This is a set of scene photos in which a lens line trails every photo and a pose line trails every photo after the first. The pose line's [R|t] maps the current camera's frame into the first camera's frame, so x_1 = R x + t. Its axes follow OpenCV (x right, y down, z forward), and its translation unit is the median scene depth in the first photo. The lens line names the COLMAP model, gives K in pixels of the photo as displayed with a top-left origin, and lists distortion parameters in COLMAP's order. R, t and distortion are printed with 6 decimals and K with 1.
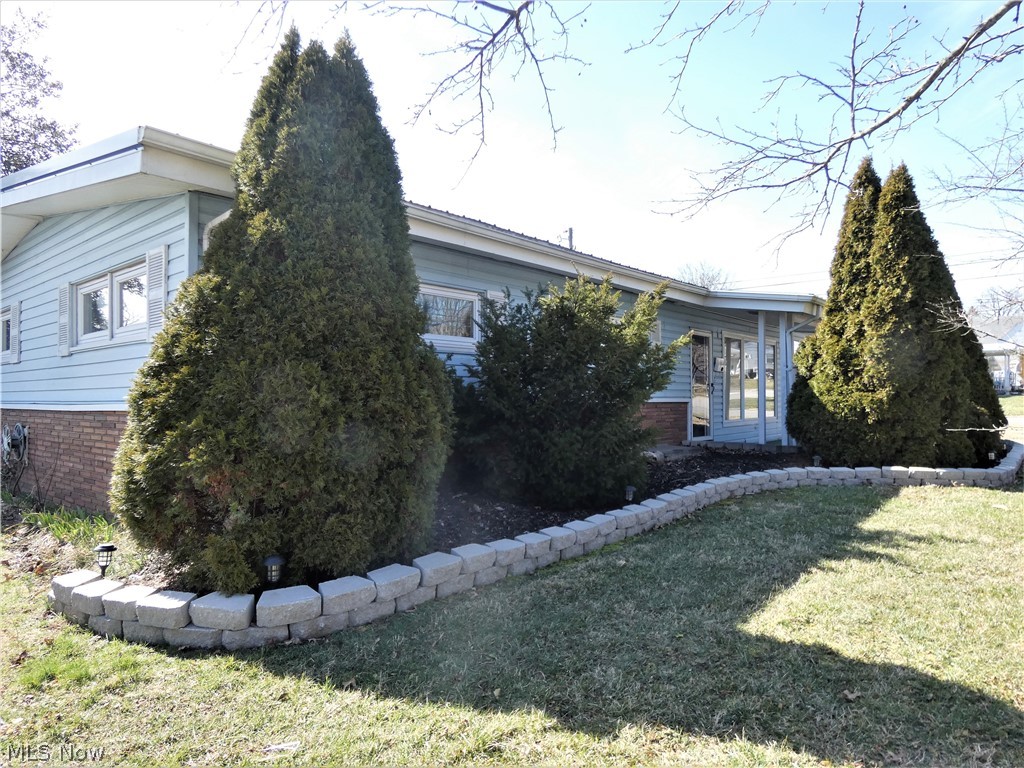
lens RADIAL K [[646.0, 0, 509.8], [0, 646.0, 378.8], [0, 0, 1]] dist [-0.026301, 0.004926]
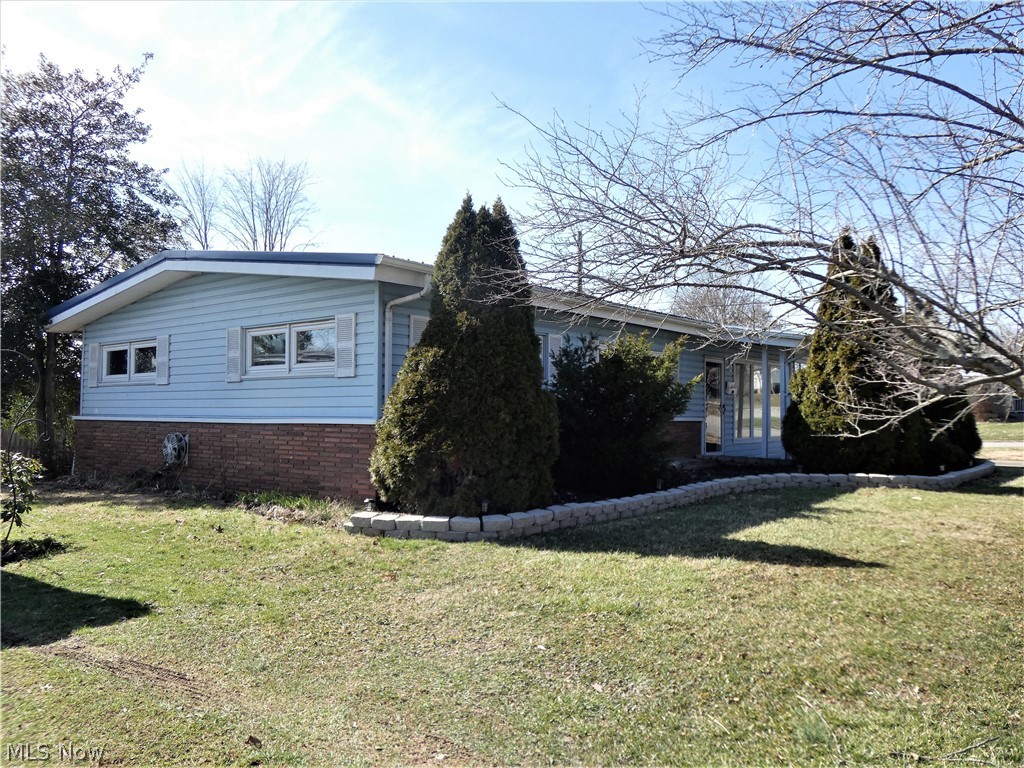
lens RADIAL K [[767.7, 0, 514.0], [0, 767.7, 389.3], [0, 0, 1]] dist [-0.009296, -0.005950]
pose [[0.999584, 0.012410, 0.026023, -0.163557], [-0.012339, 0.999920, -0.002895, -0.023364], [-0.026056, 0.002573, 0.999657, -0.624308]]
